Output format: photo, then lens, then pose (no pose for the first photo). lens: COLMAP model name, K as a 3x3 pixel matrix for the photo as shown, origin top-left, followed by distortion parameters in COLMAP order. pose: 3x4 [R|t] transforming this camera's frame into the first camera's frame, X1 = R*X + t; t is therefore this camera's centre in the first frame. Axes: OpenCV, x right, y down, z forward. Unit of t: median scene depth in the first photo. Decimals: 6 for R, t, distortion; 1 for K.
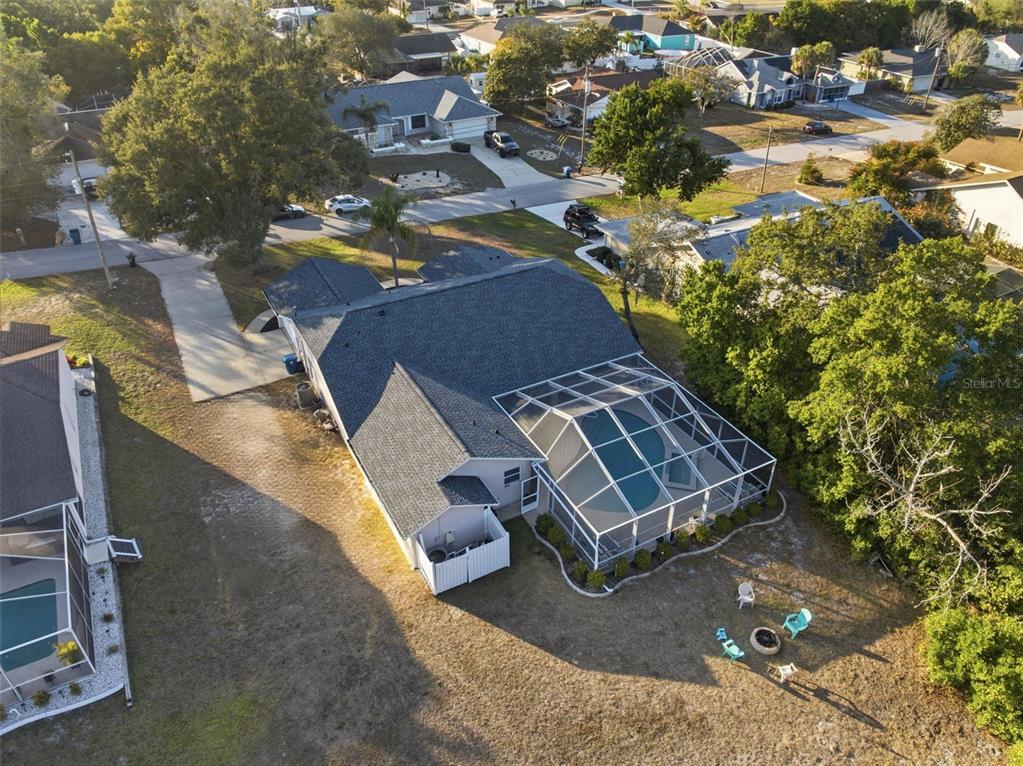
lens RADIAL K [[726.2, 0, 508.3], [0, 726.2, 382.7], [0, 0, 1]] dist [-0.048246, 0.023390]
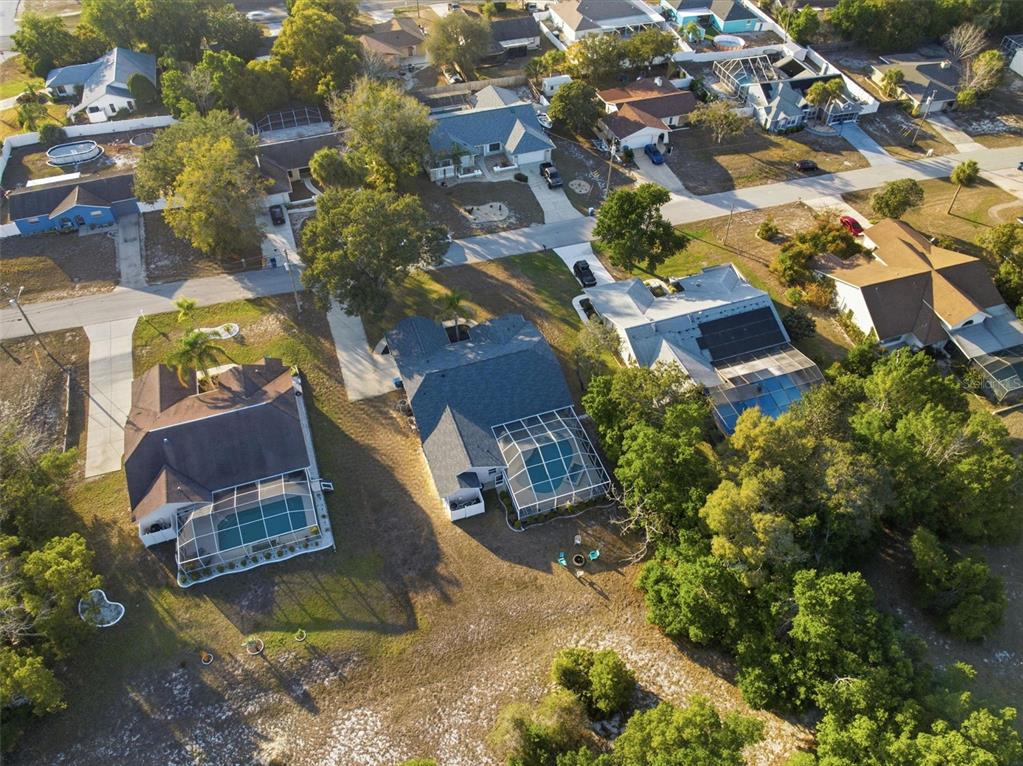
lens RADIAL K [[726.2, 0, 510.1], [0, 726.2, 384.9], [0, 0, 1]] dist [-0.048246, 0.023390]
pose [[0.987527, 0.119464, -0.102560, 0.212296], [-0.092280, 0.966930, 0.237761, -0.549056], [0.127572, -0.225332, 0.965894, -0.898483]]
